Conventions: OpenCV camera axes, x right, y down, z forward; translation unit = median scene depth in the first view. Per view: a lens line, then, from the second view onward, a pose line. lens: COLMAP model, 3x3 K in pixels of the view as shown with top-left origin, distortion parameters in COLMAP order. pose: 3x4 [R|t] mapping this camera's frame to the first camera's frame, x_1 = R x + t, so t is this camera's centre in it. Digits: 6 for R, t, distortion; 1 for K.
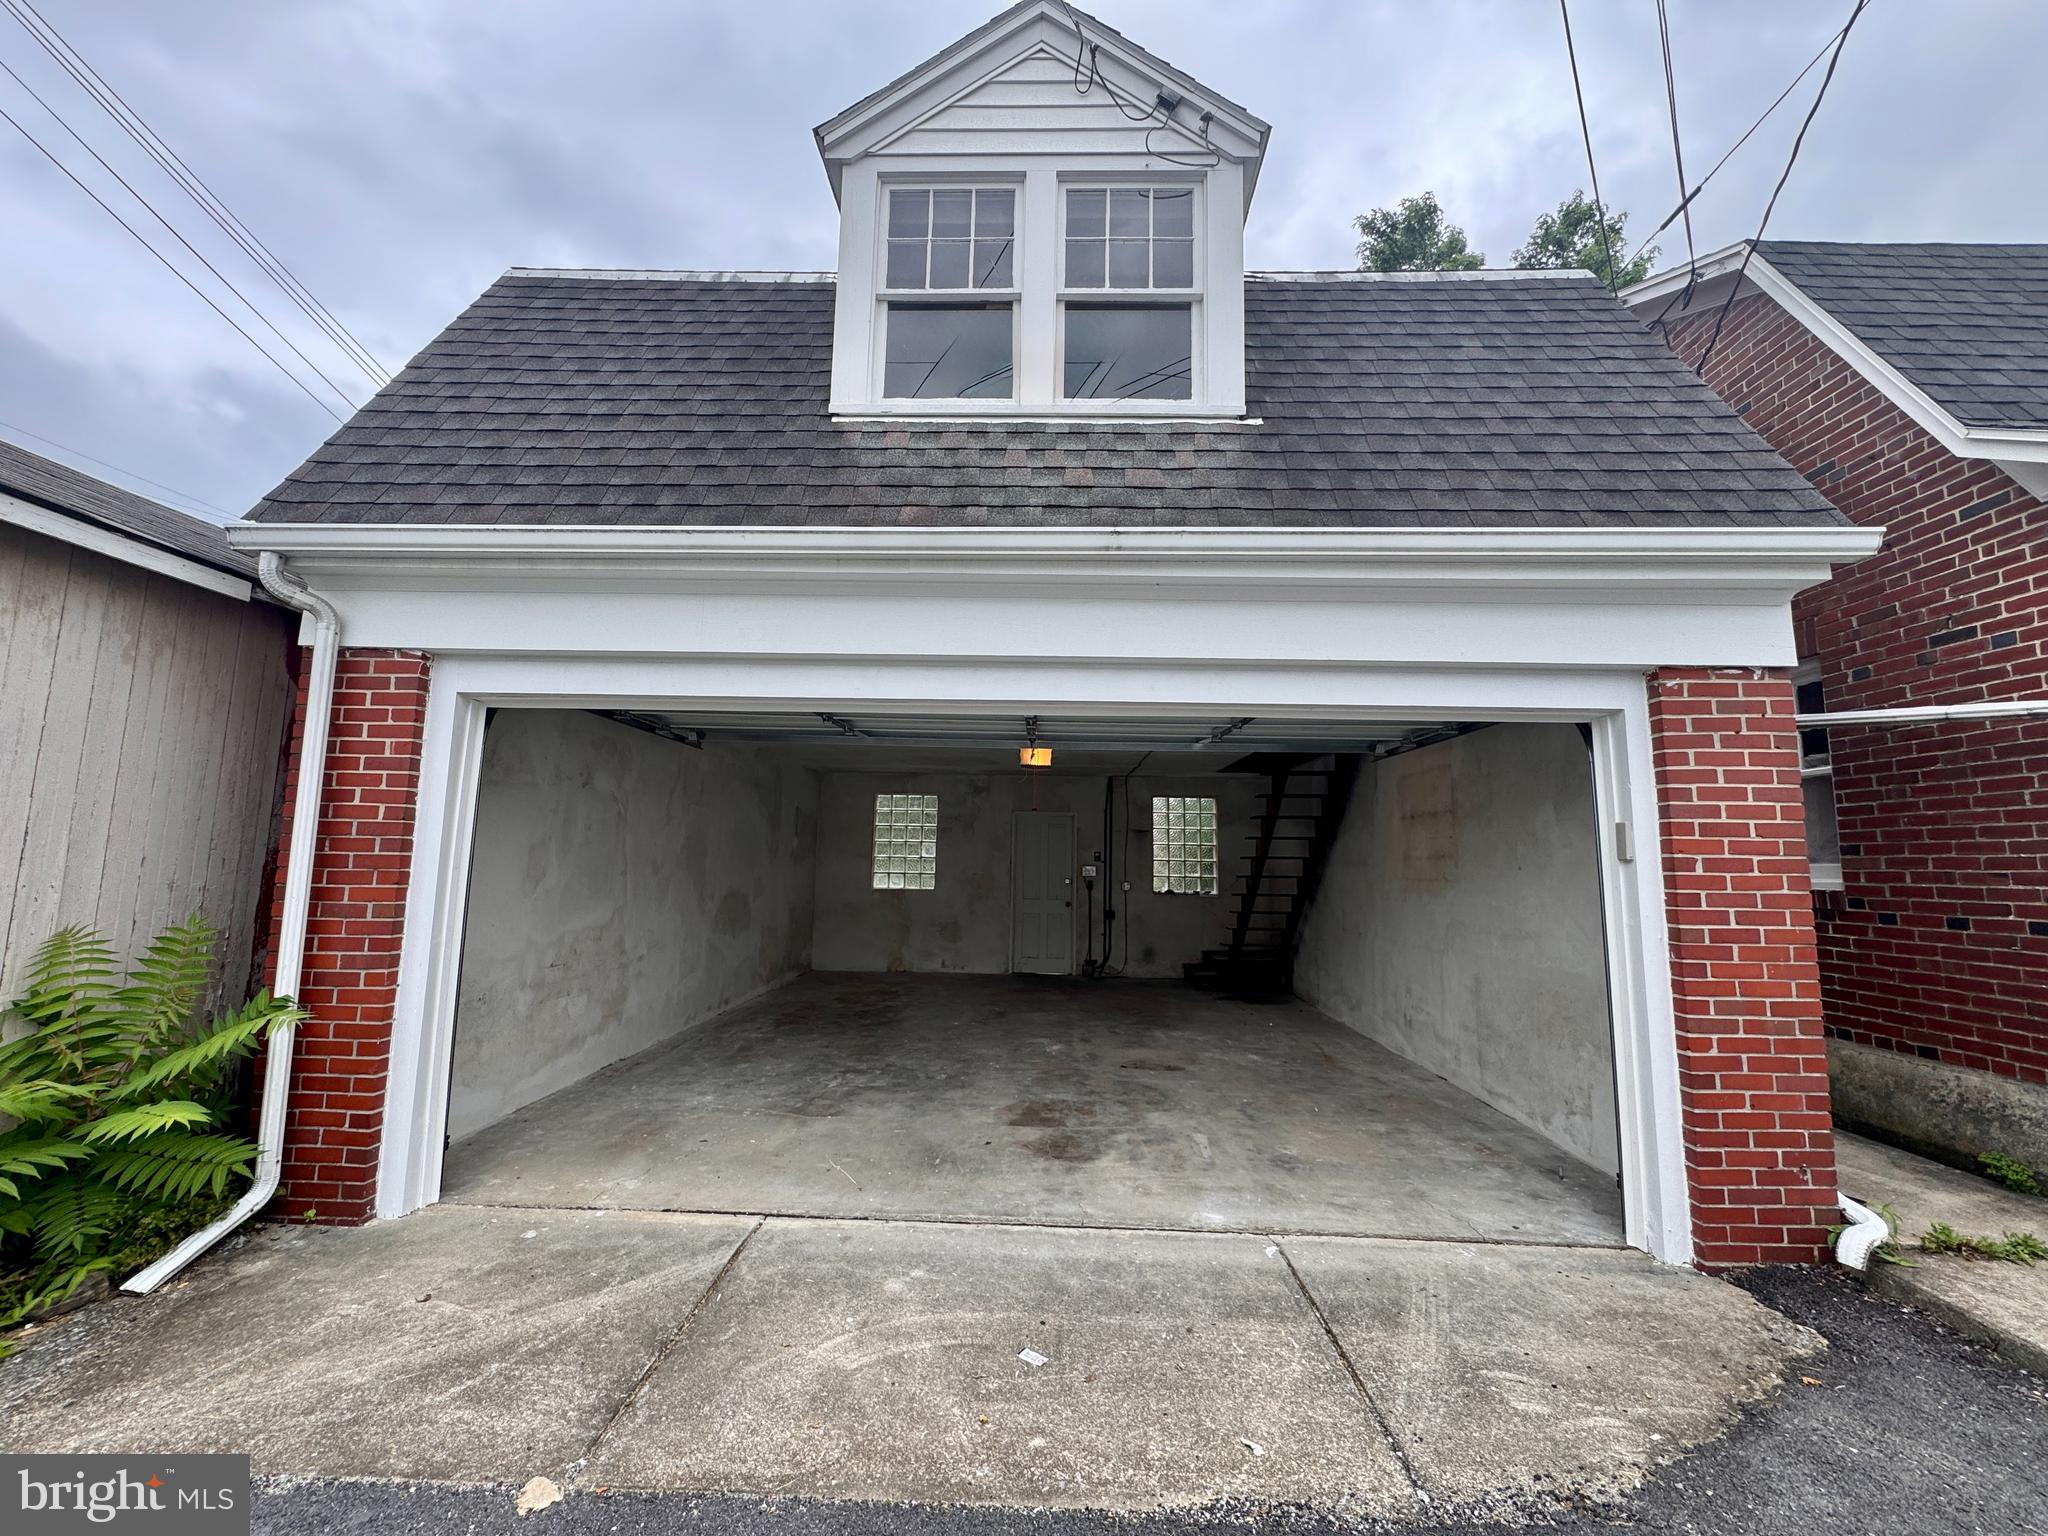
lens RADIAL K [[817.1, 0, 1020.3], [0, 817.1, 764.0], [0, 0, 1]] dist [-0.002057, -0.000223]
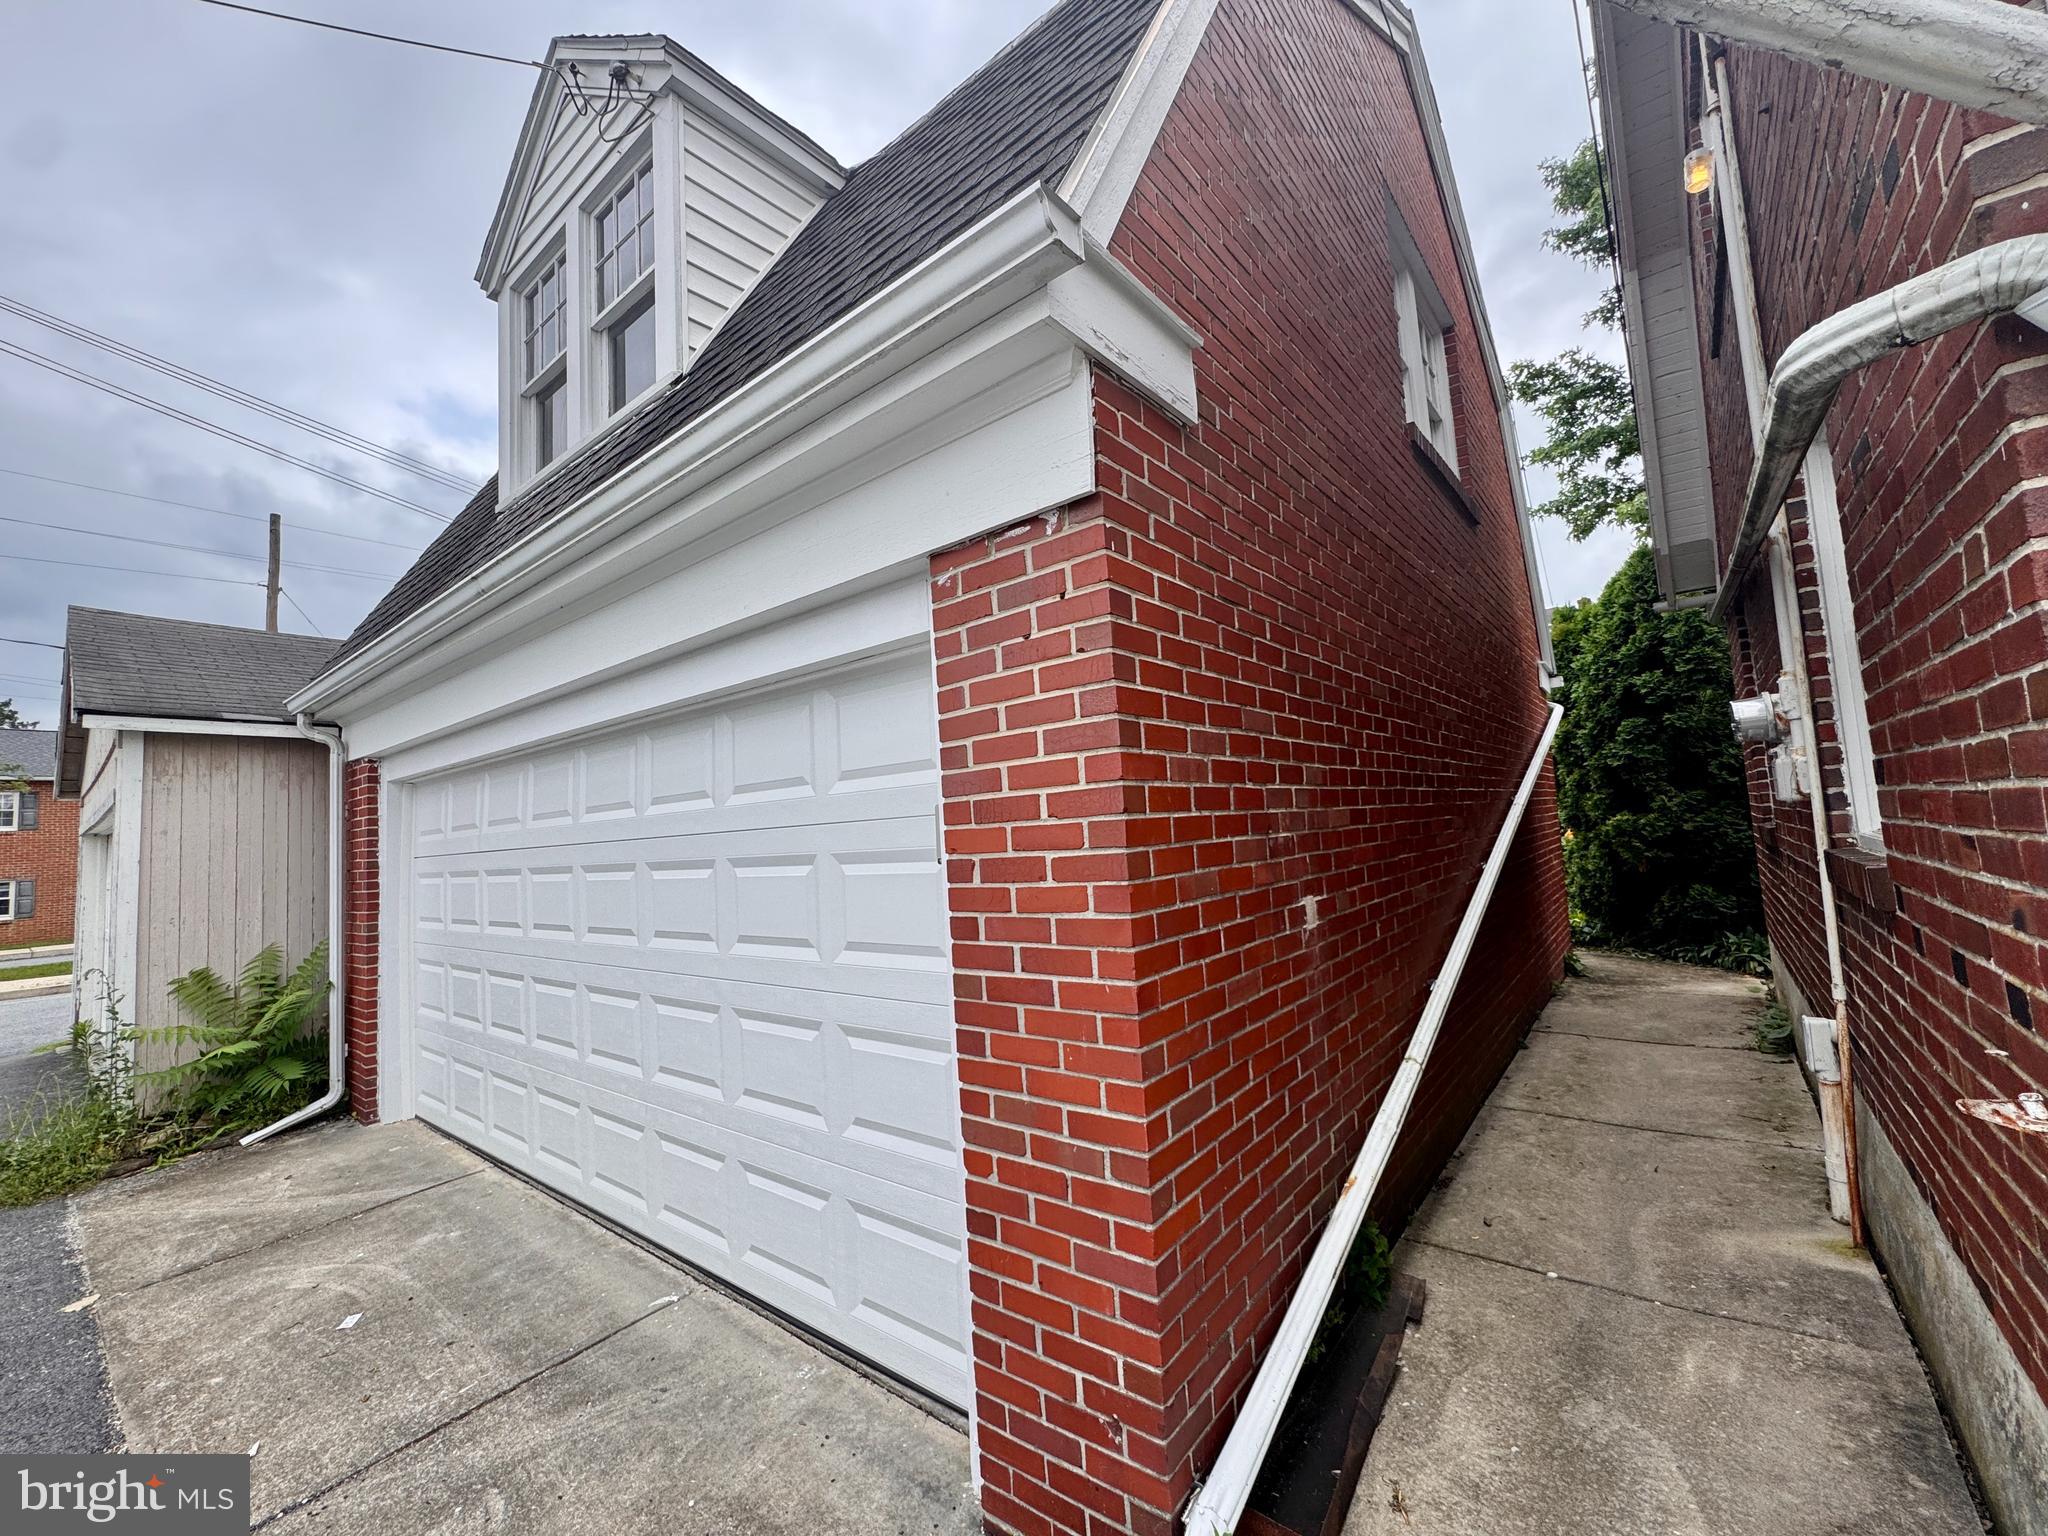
lens RADIAL K [[817.1, 0, 1020.3], [0, 817.1, 764.0], [0, 0, 1]] dist [-0.002057, -0.000223]
pose [[0.793991, -0.114476, -0.597054, 1.257977], [0.145840, 0.989299, 0.004262, 0.048249], [0.590177, -0.090459, 0.802190, 0.551390]]
